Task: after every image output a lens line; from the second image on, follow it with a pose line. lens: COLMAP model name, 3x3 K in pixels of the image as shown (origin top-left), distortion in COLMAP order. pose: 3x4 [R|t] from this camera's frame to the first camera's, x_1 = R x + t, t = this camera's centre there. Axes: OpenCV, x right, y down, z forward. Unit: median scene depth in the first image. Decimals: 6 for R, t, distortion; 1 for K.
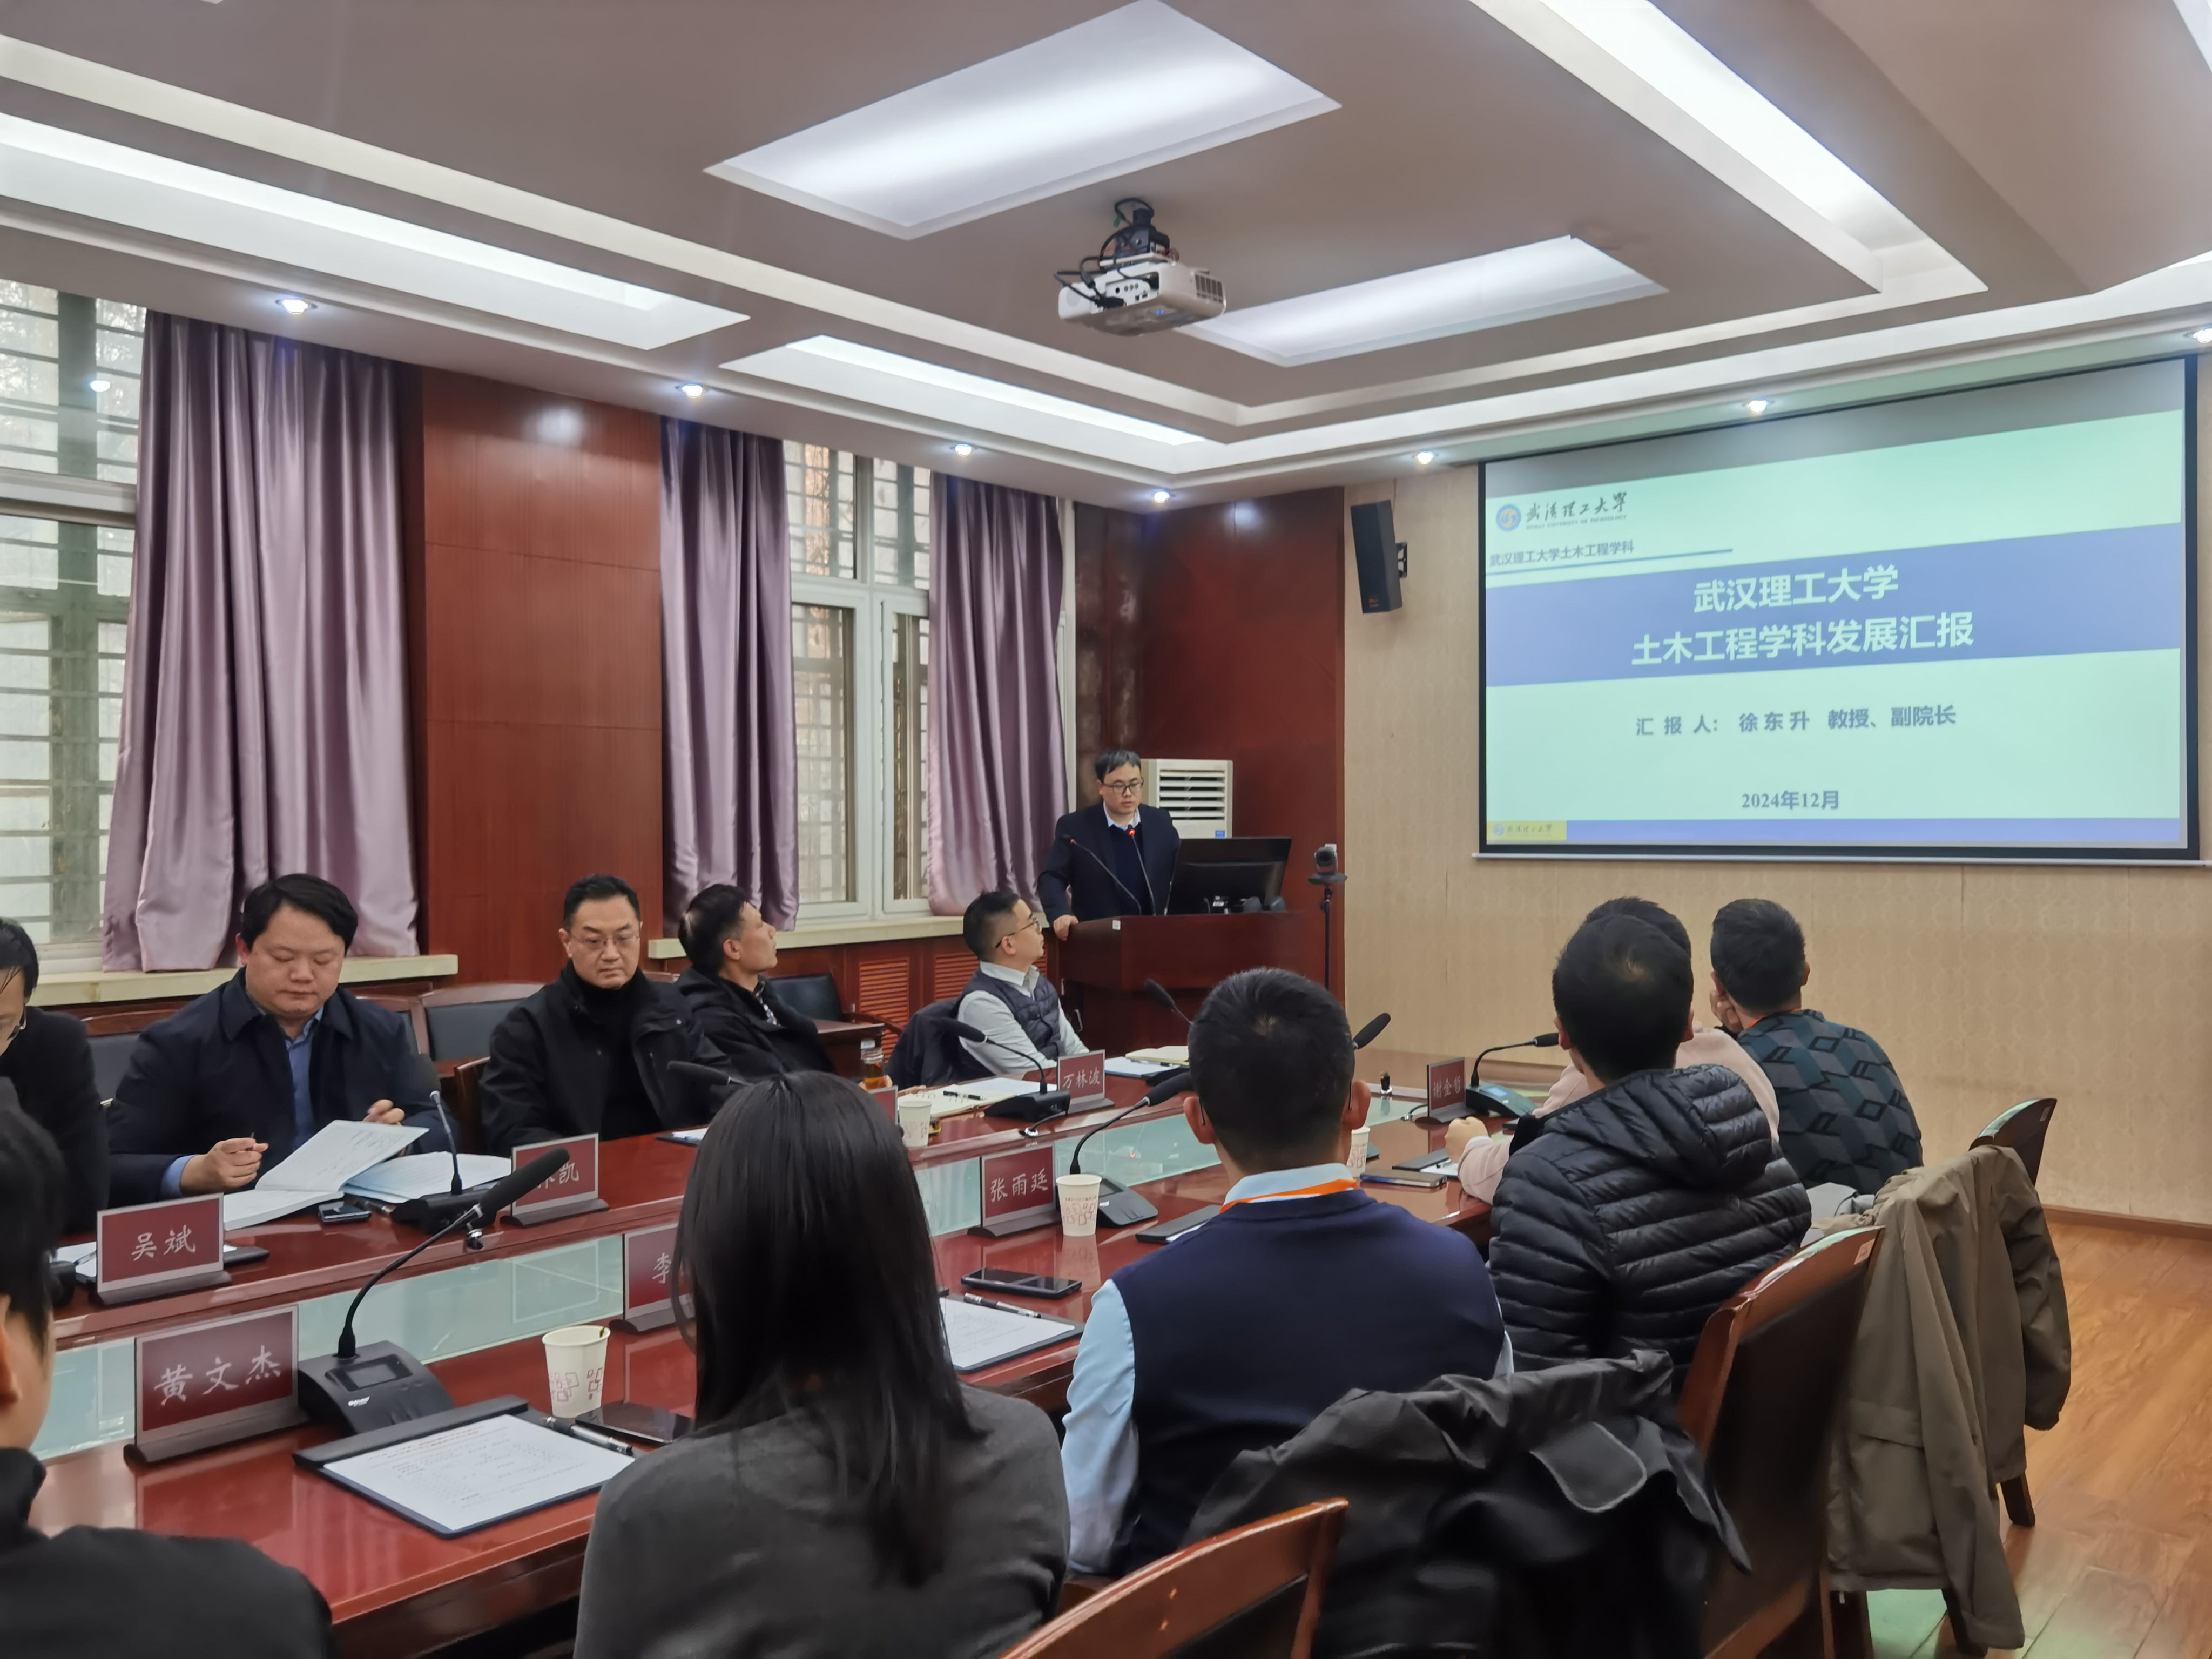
lens RADIAL K [[1787.1, 0, 1114.3], [0, 1787.1, 838.5], [0, 0, 1]] dist [0.009313, 0.014809]
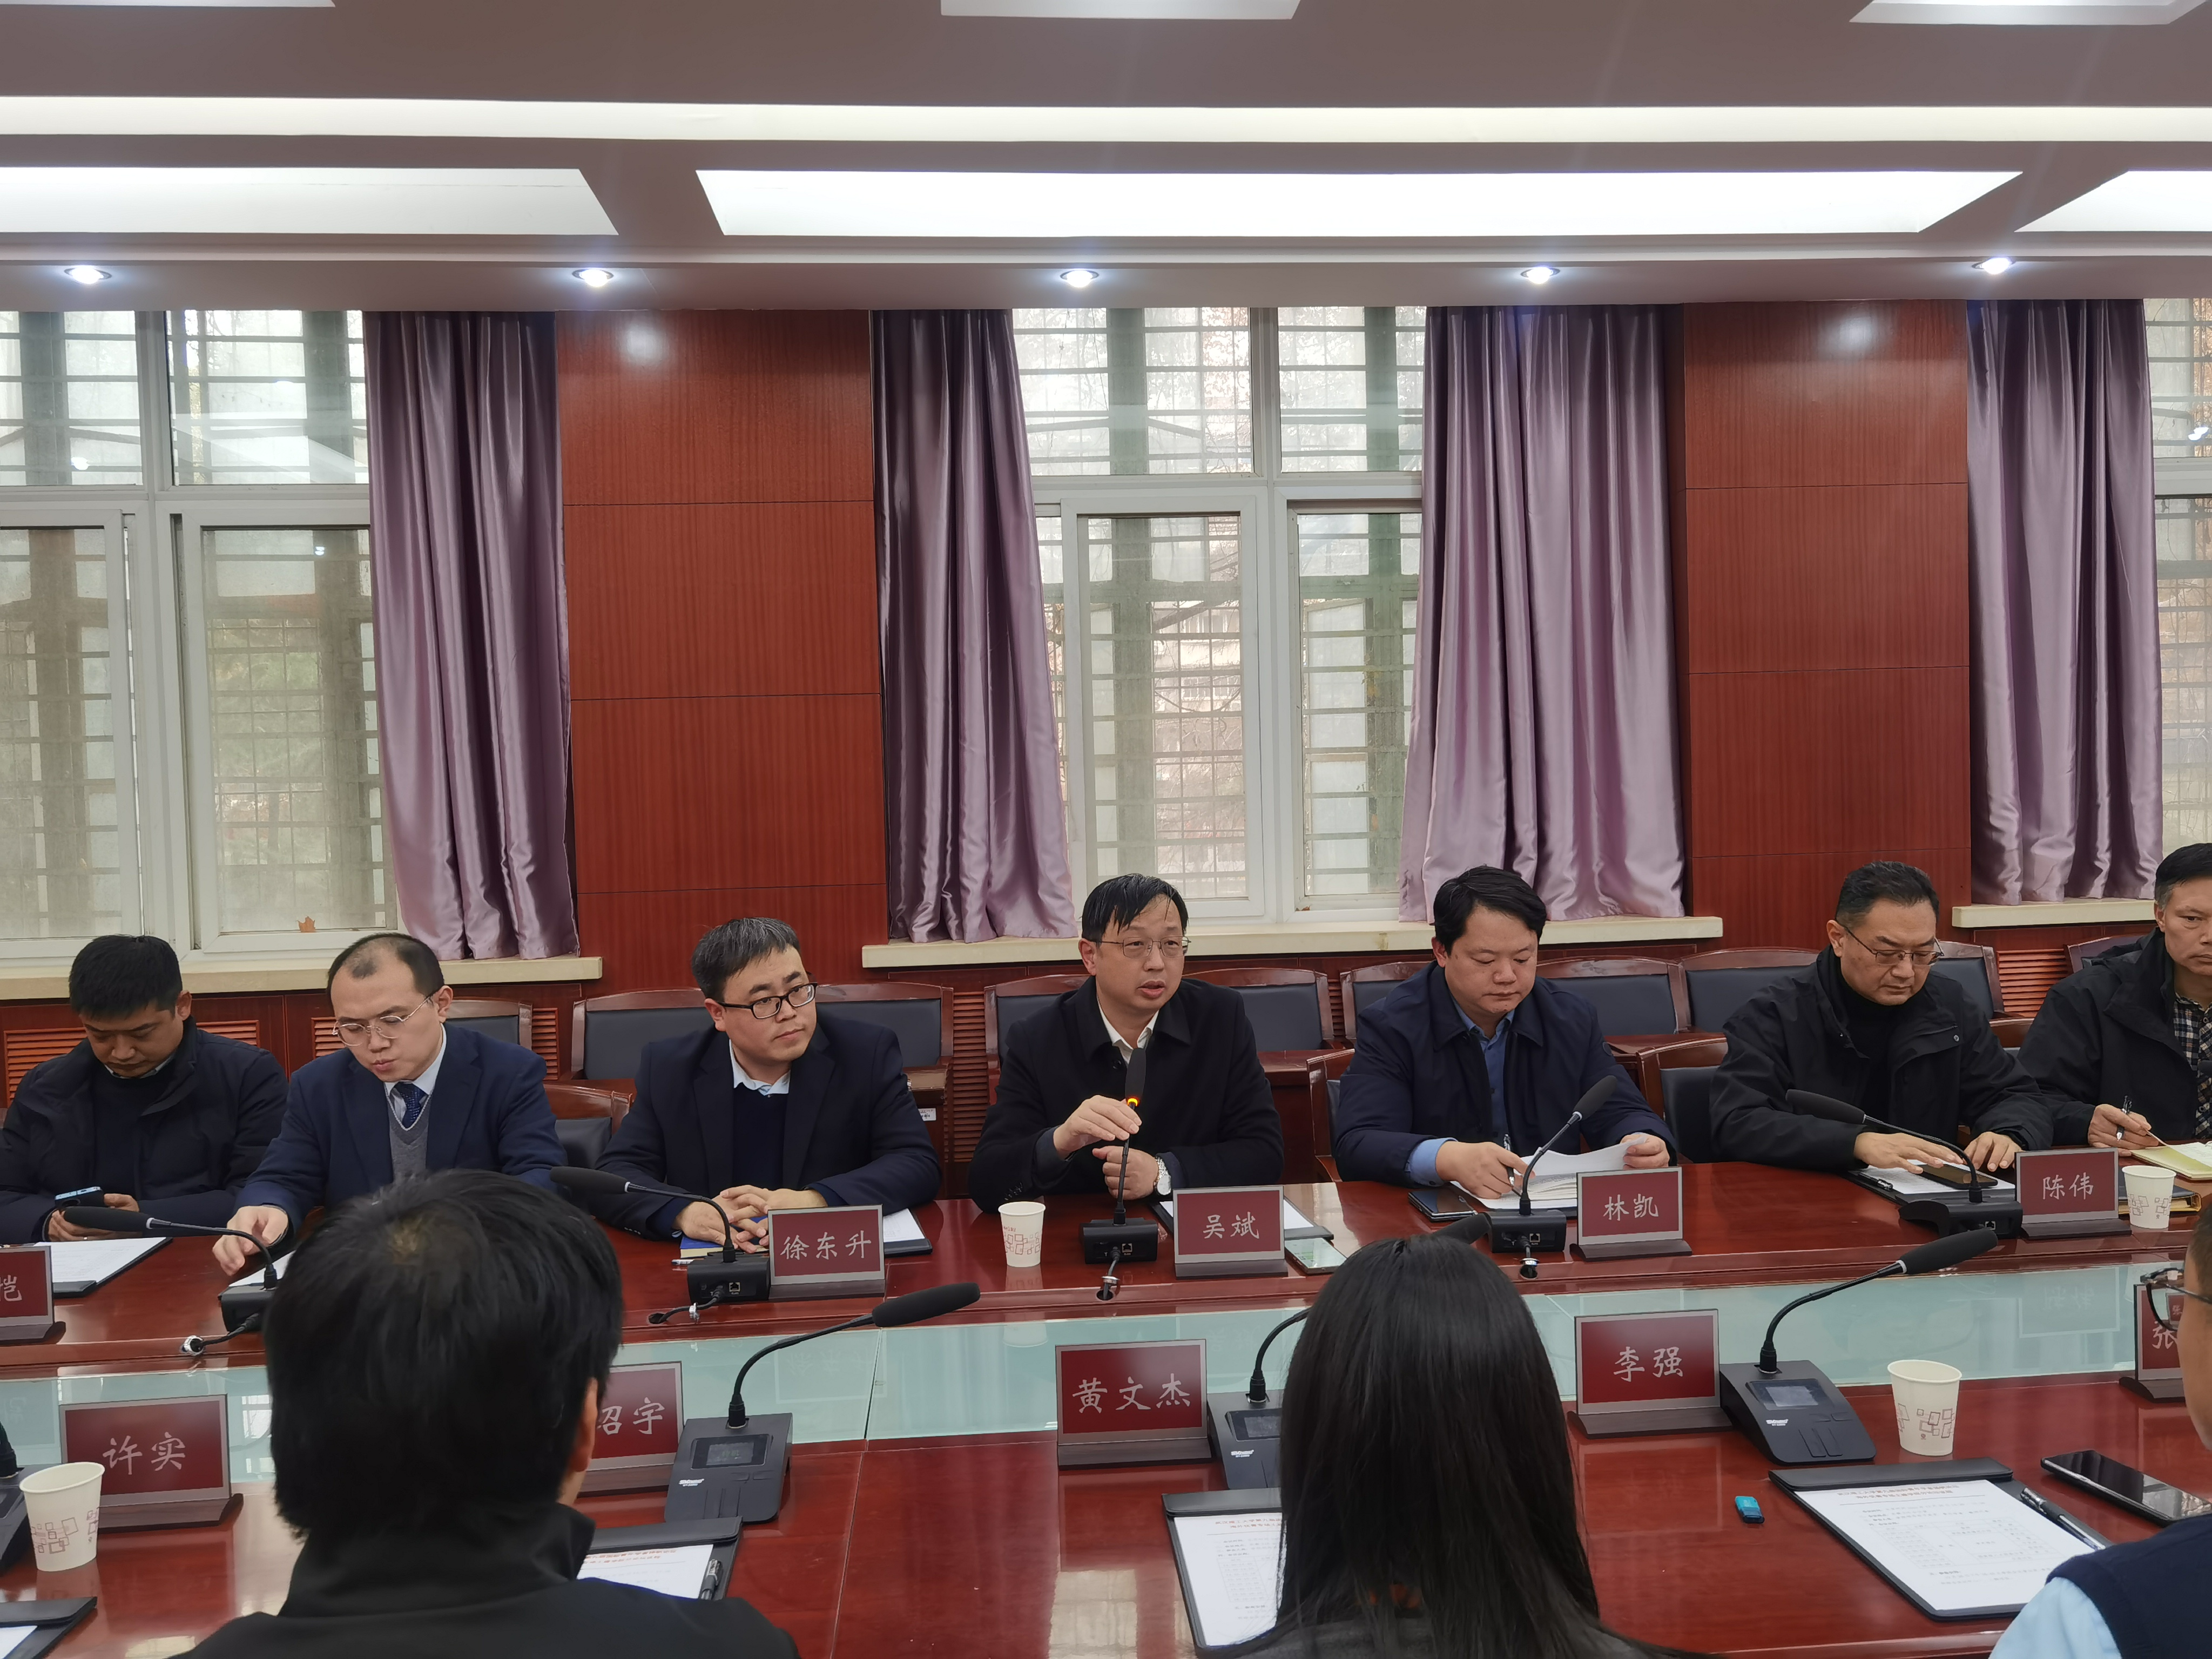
lens RADIAL K [[1787.1, 0, 1097.9], [0, 1787.1, 819.3], [0, 0, 1]] dist [0.009313, 0.014809]
pose [[0.707481, 0.007509, -0.706693, 0.070811], [0.018172, 0.999420, 0.028812, -0.020748], [0.706499, -0.033226, 0.706934, 0.088312]]
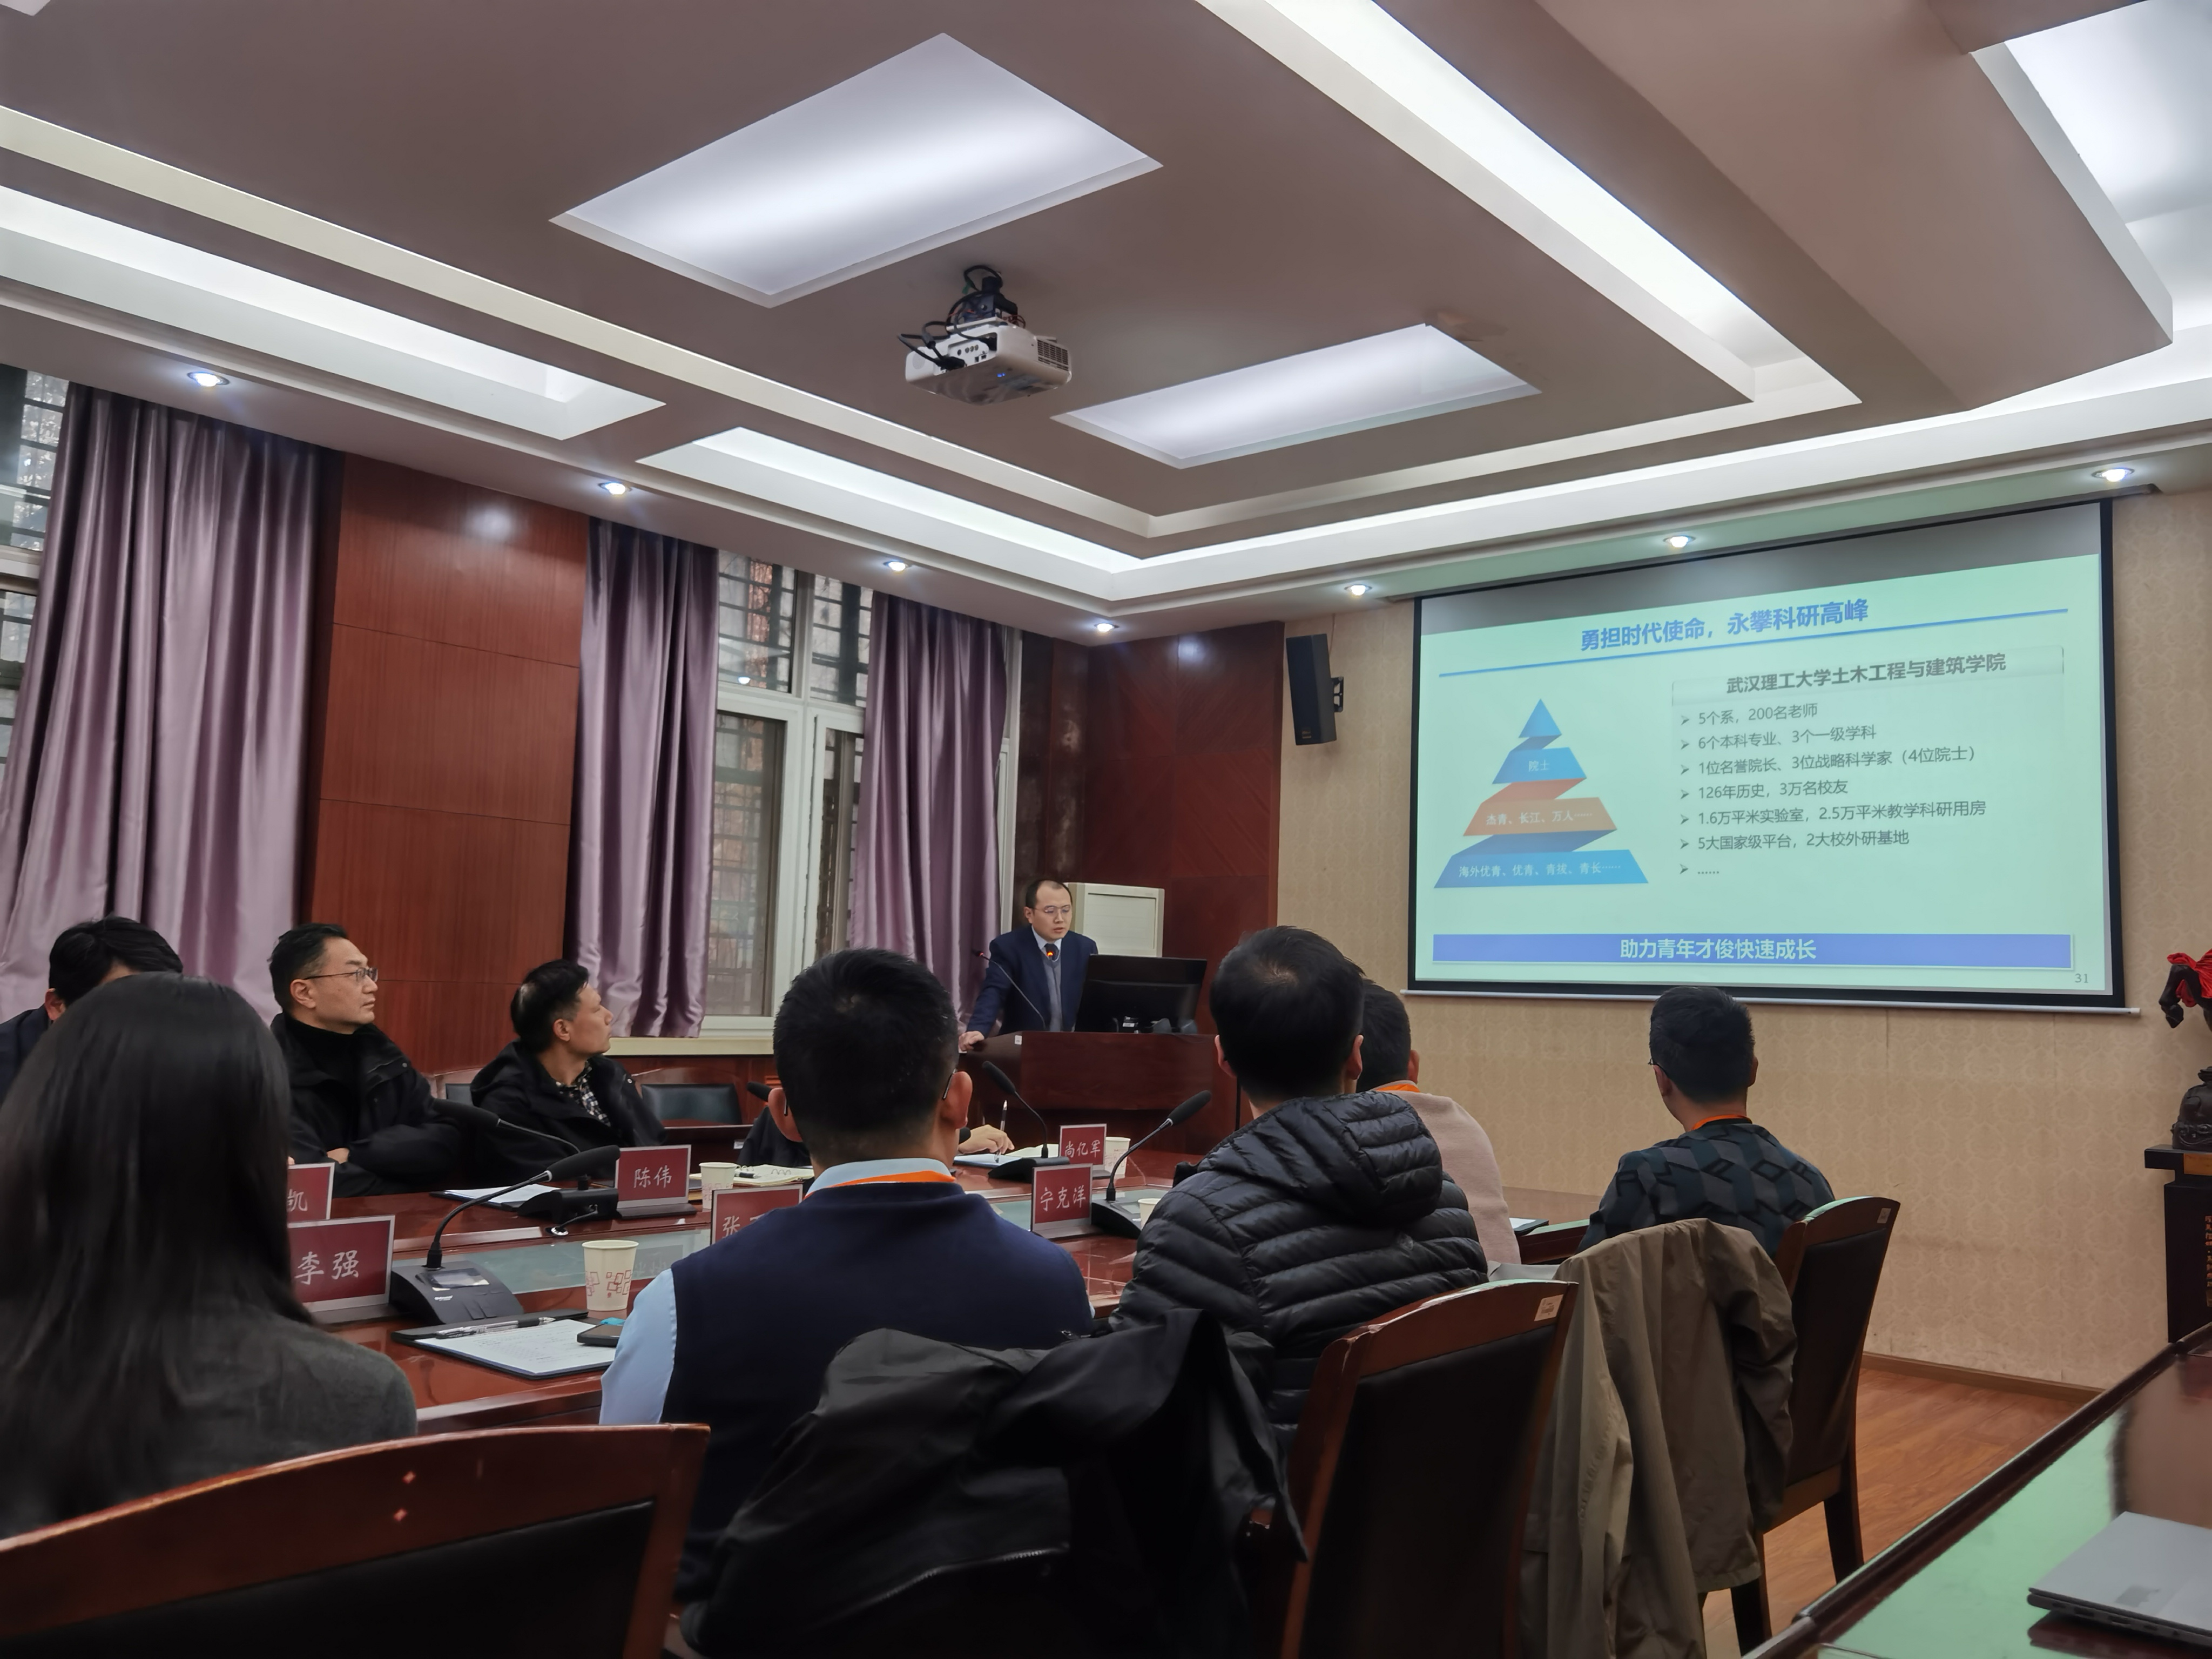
lens RADIAL K [[1787.1, 0, 1107.8], [0, 1787.1, 834.1], [0, 0, 1]] dist [0.009313, 0.014809]
pose [[0.999180, 0.035576, -0.019323, 0.071132], [-0.037394, 0.993903, -0.103726, 0.039529], [0.015515, 0.104363, 0.994418, 0.019333]]
